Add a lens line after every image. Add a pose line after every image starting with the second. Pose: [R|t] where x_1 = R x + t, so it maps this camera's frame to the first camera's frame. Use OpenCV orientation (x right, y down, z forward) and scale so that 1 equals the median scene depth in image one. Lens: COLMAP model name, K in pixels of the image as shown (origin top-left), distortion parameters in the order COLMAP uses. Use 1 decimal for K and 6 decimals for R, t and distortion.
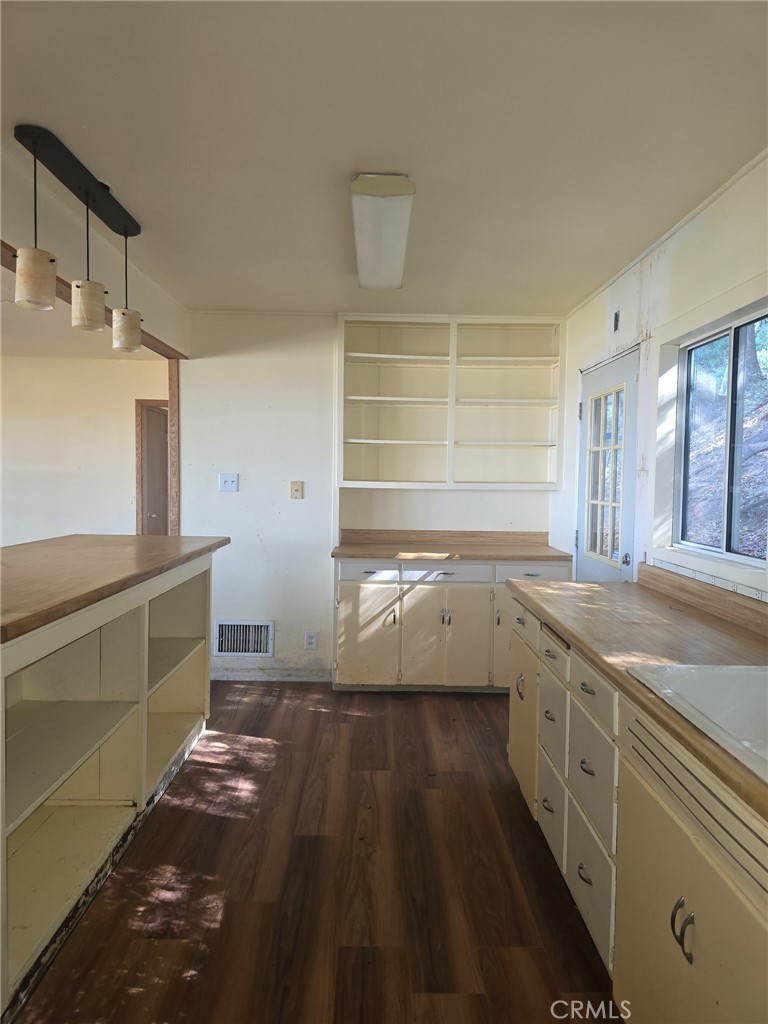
lens RADIAL K [[685.2, 0, 384.8], [0, 685.2, 511.0], [0, 0, 1]] dist [0.005213, 0.000762]
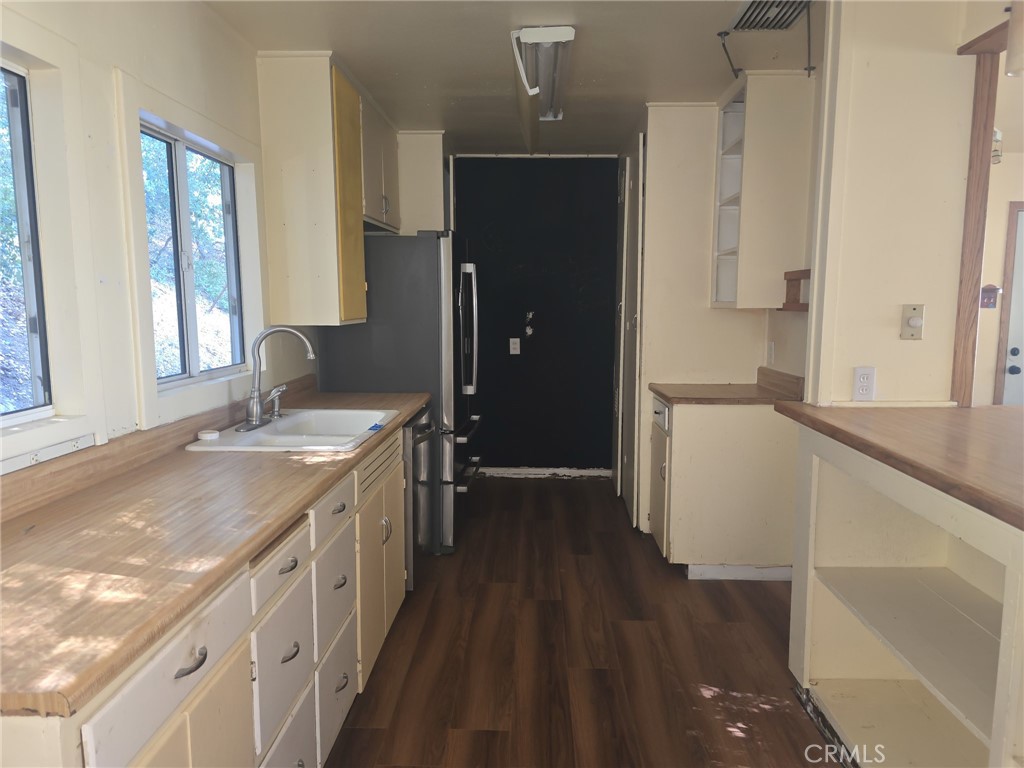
lens RADIAL K [[685.2, 0, 515.7], [0, 685.2, 383.8], [0, 0, 1]] dist [0.005213, 0.000762]
pose [[-0.997683, -0.010455, 0.067227, -0.045335], [0.001225, 0.985203, 0.171388, -0.106757], [-0.068024, 0.171073, -0.982907, 2.033275]]
